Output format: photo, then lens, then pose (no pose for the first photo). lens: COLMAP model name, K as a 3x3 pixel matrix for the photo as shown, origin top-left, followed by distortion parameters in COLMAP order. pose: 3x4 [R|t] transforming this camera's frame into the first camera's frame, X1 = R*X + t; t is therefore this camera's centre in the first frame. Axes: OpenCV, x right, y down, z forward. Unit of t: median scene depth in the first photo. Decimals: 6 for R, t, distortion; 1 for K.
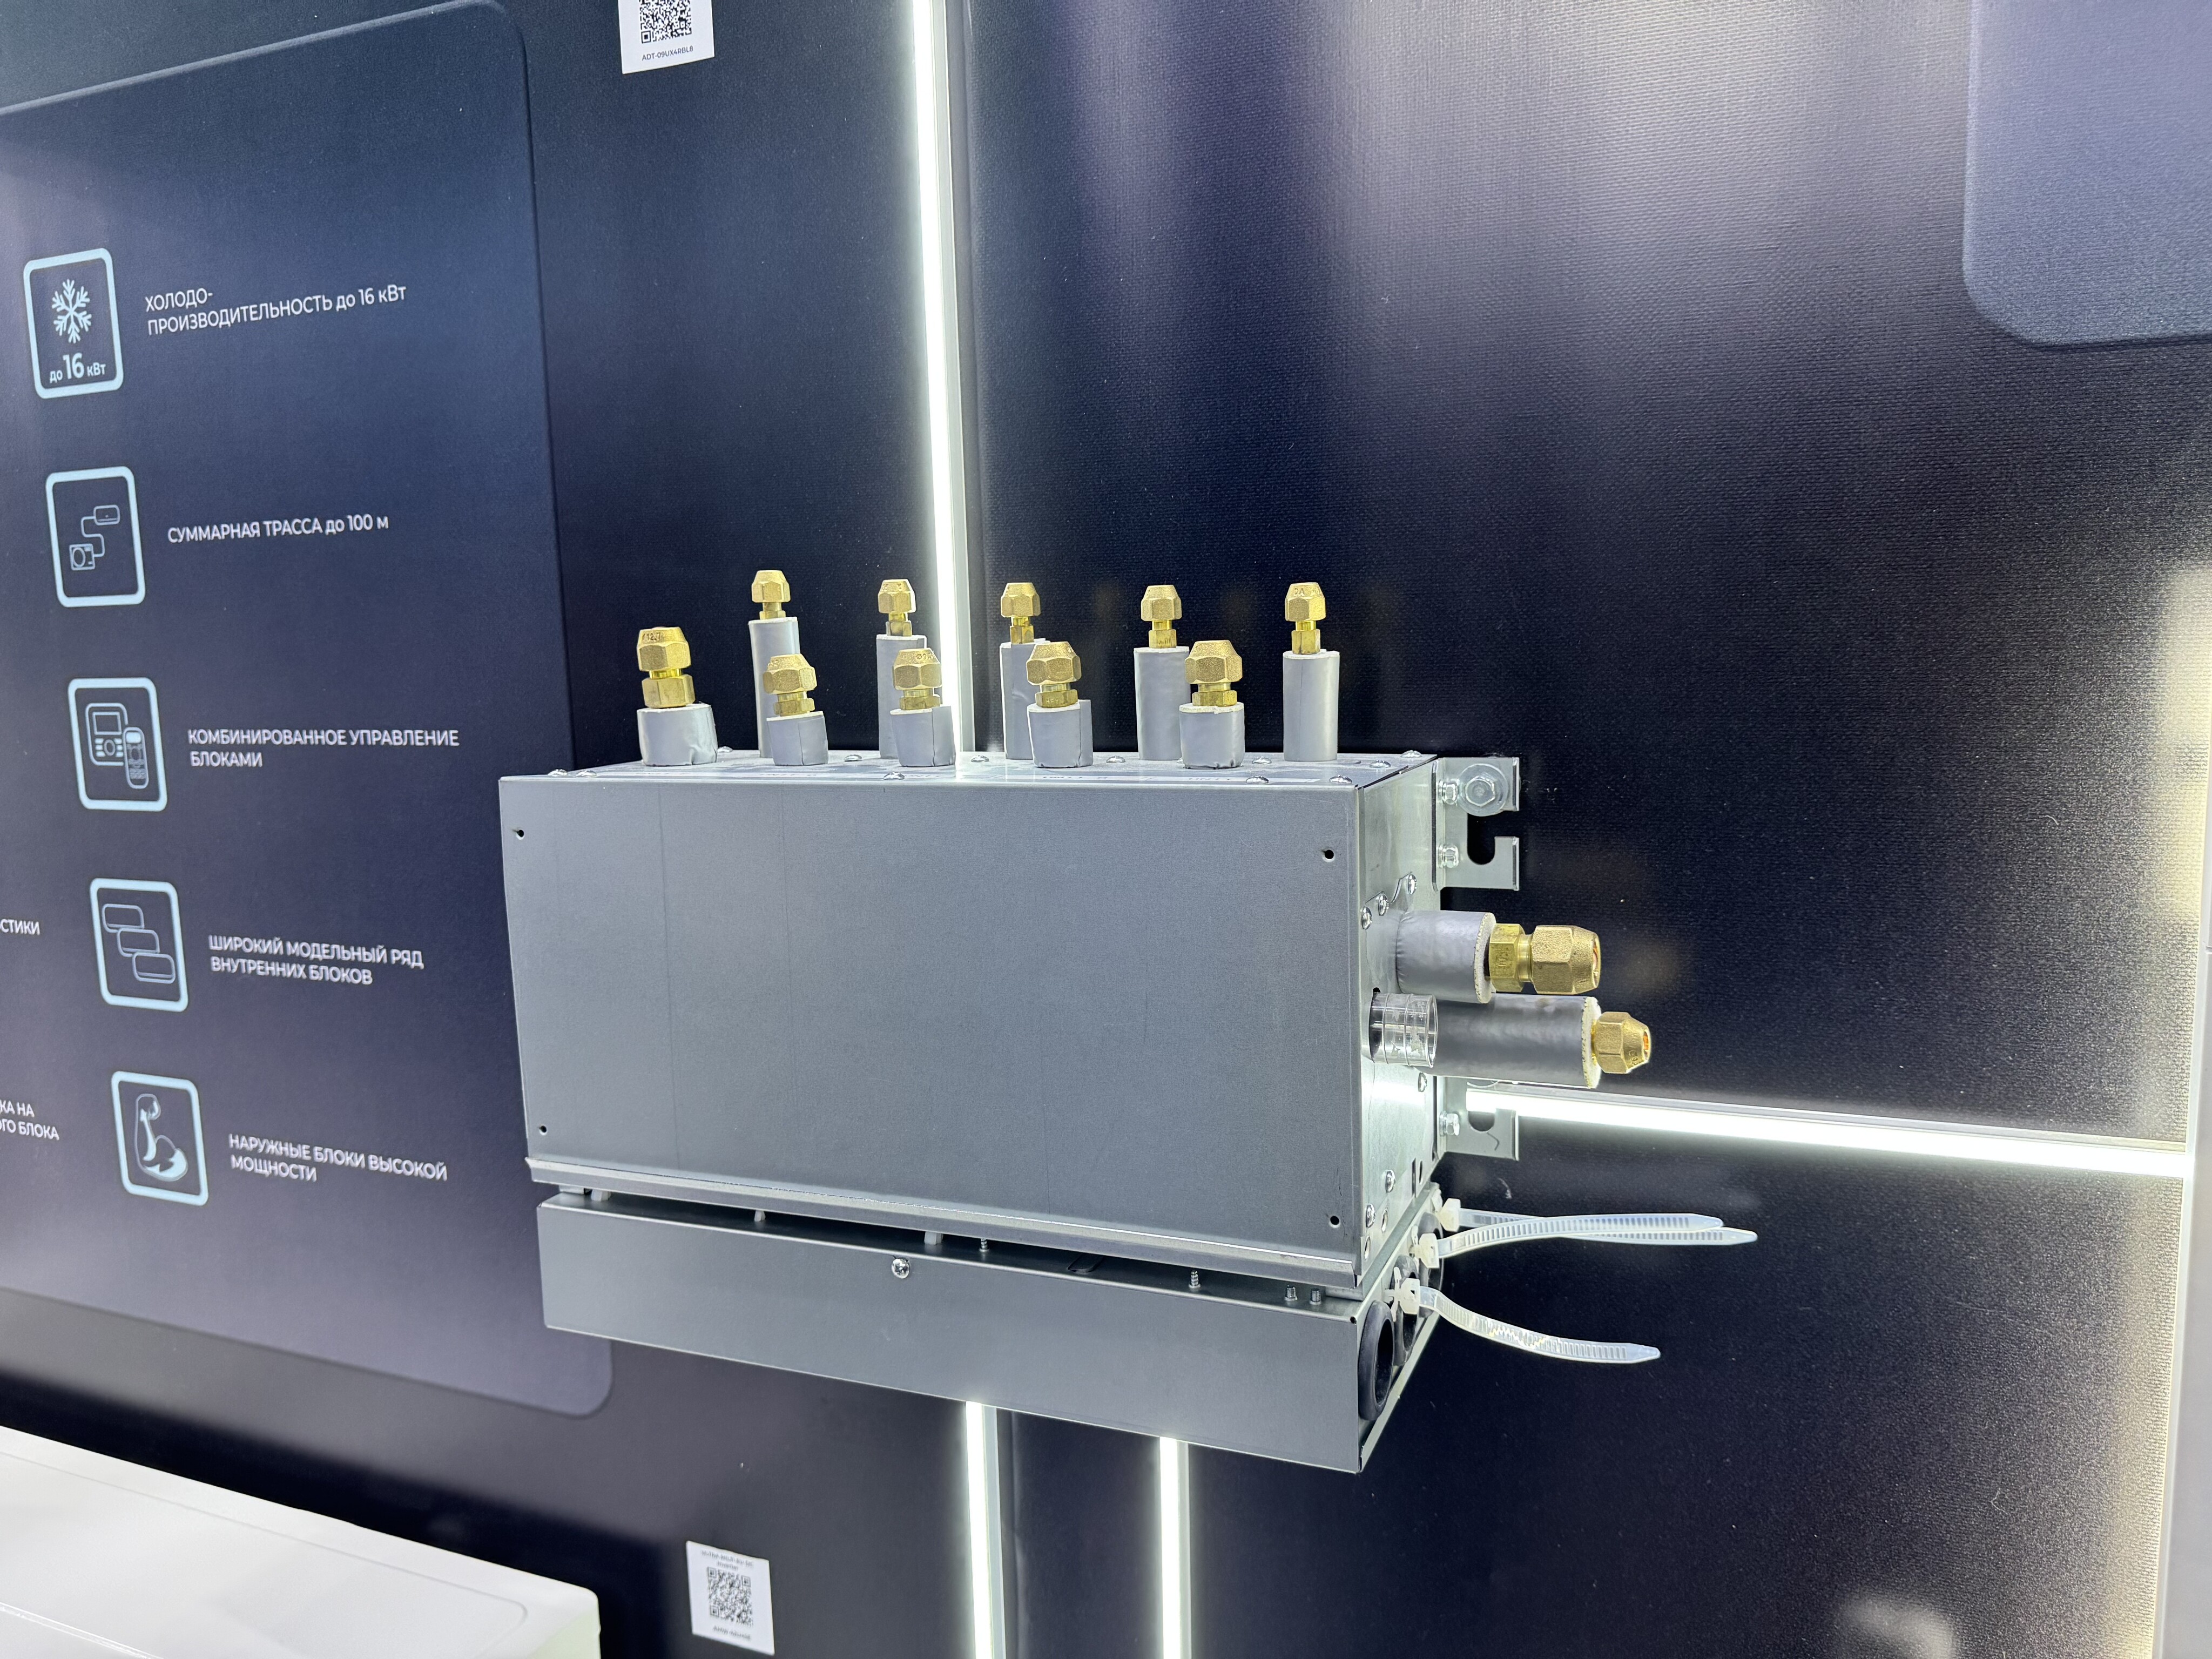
lens RADIAL K [[1561.8, 0, 1096.5], [0, 1561.8, 831.0], [0, 0, 1]] dist [-0.053225, 0.016012]
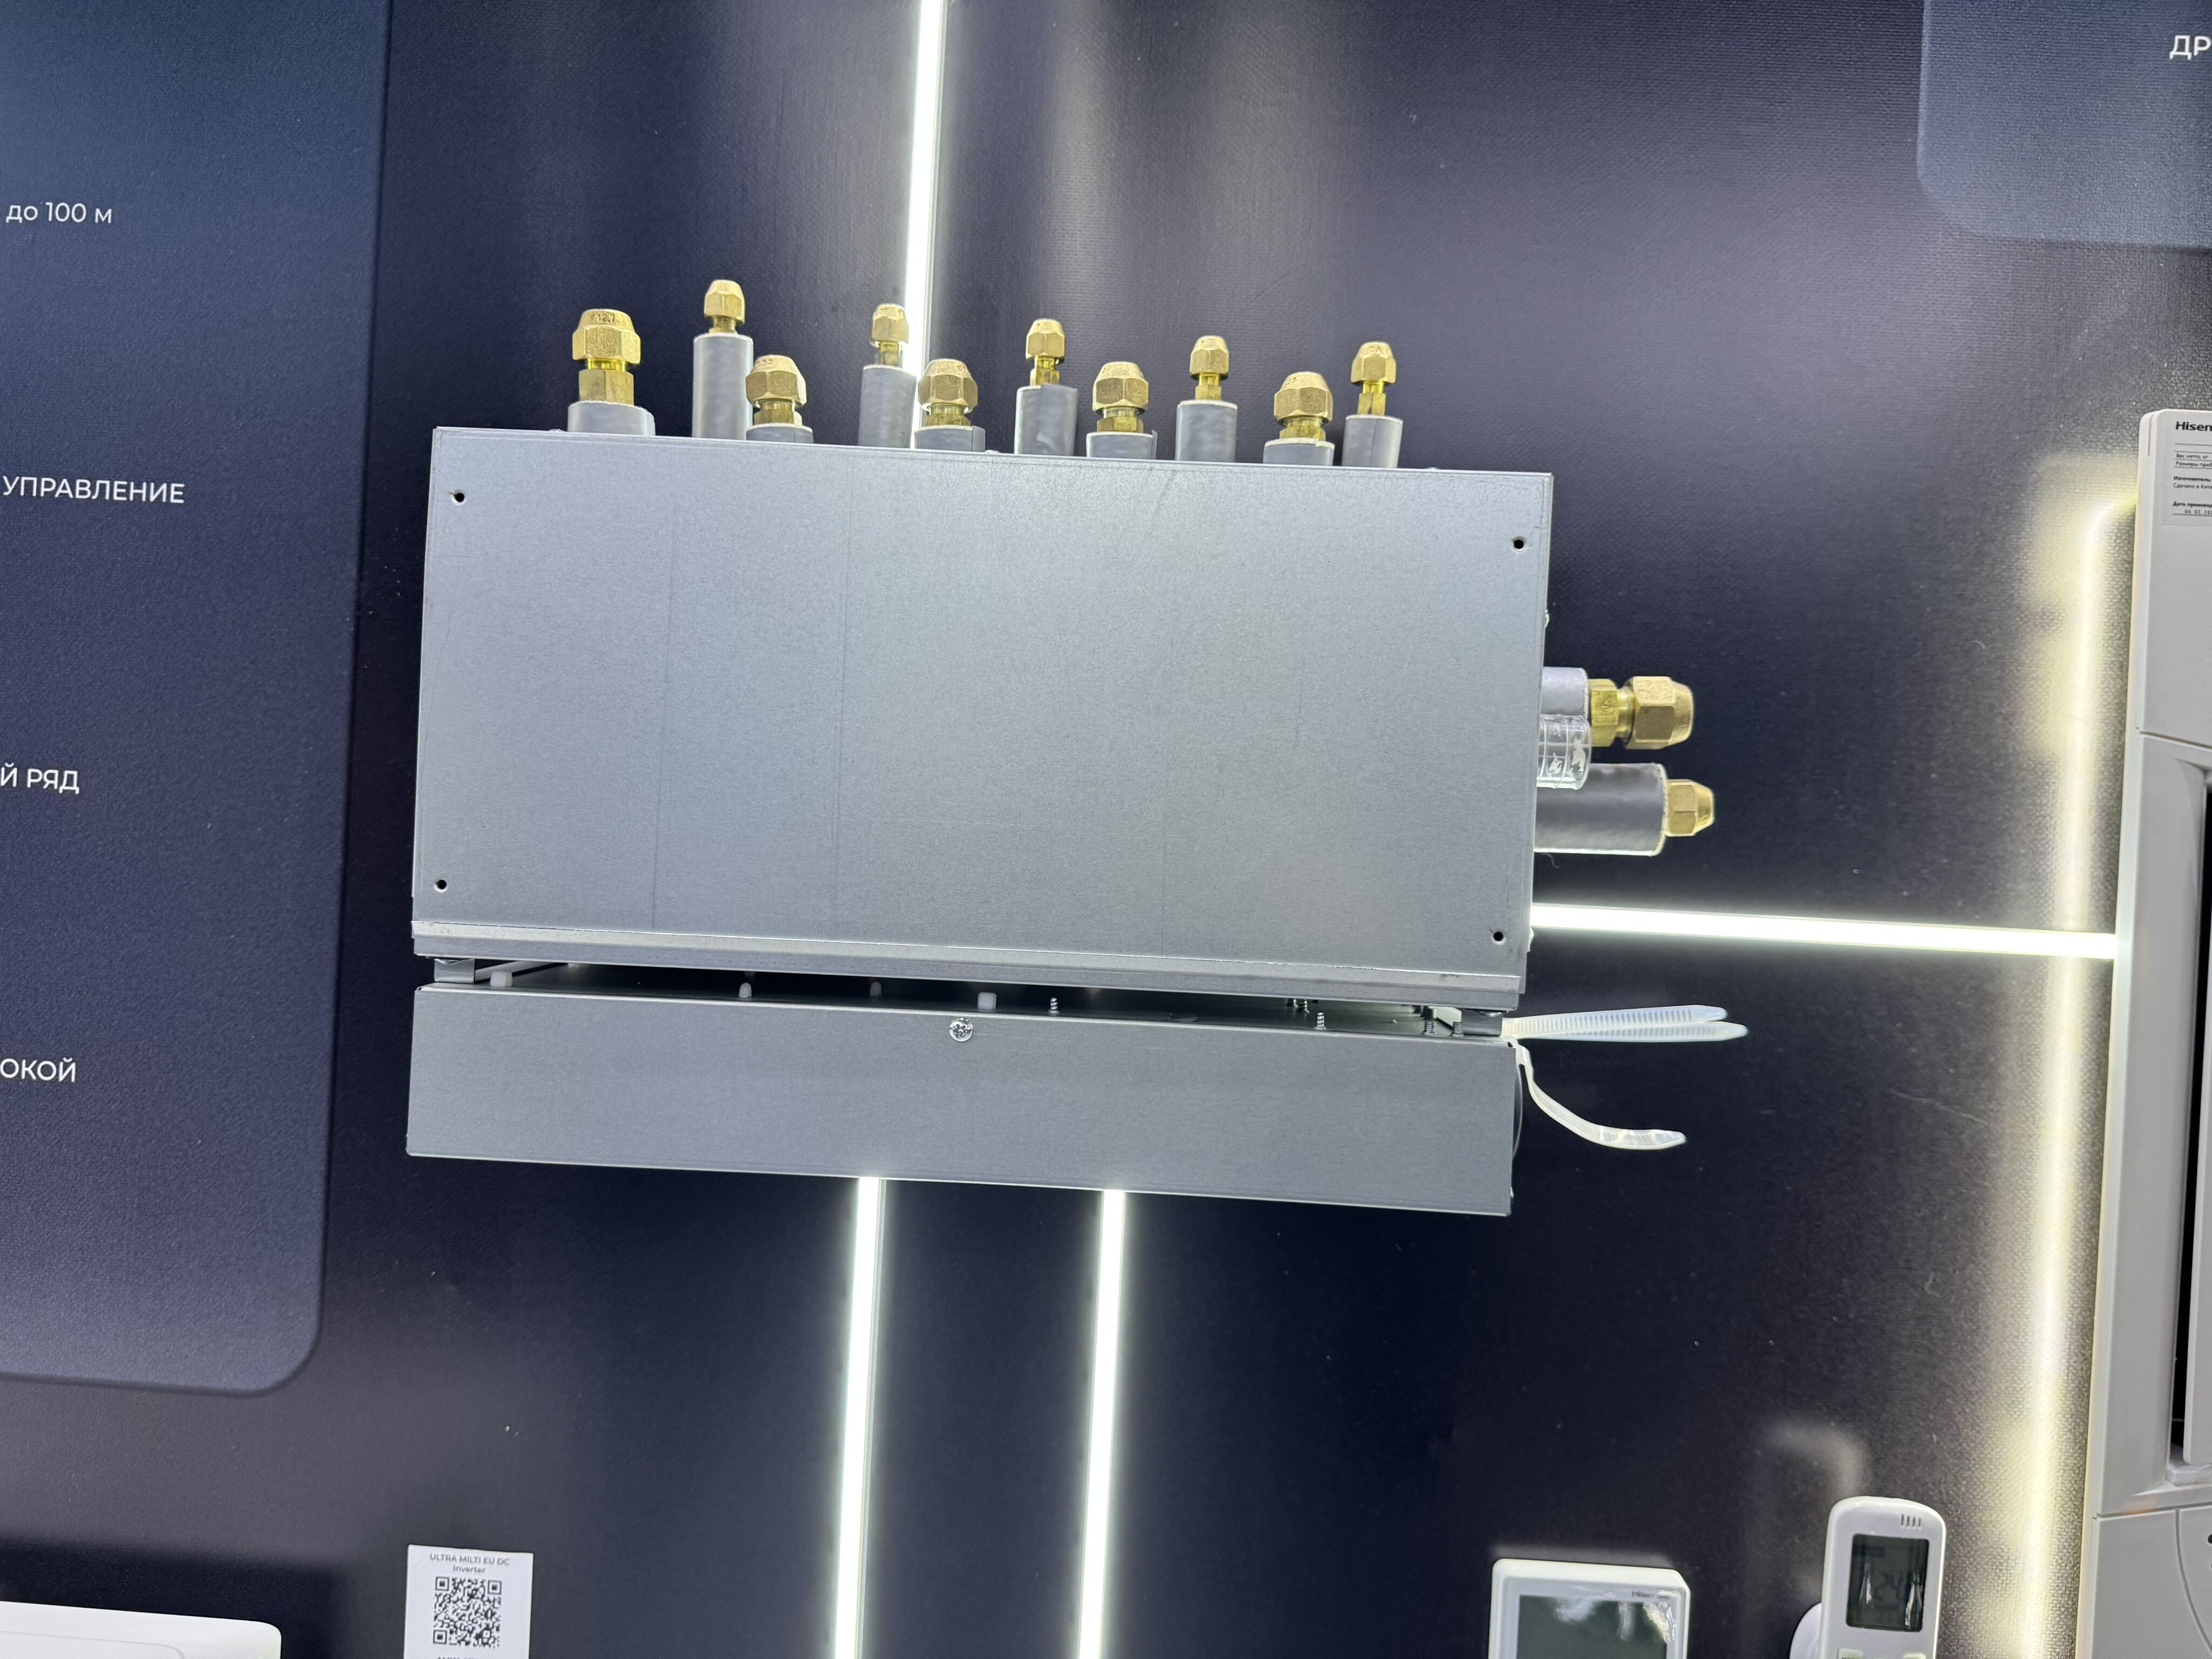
lens RADIAL K [[1561.8, 0, 1103.8], [0, 1561.8, 821.2], [0, 0, 1]] dist [-0.053225, 0.016012]
pose [[0.929973, 0.074010, 0.360100, -0.326404], [-0.033954, 0.992631, -0.116323, 0.237537], [-0.366055, 0.095950, 0.925633, 0.168782]]
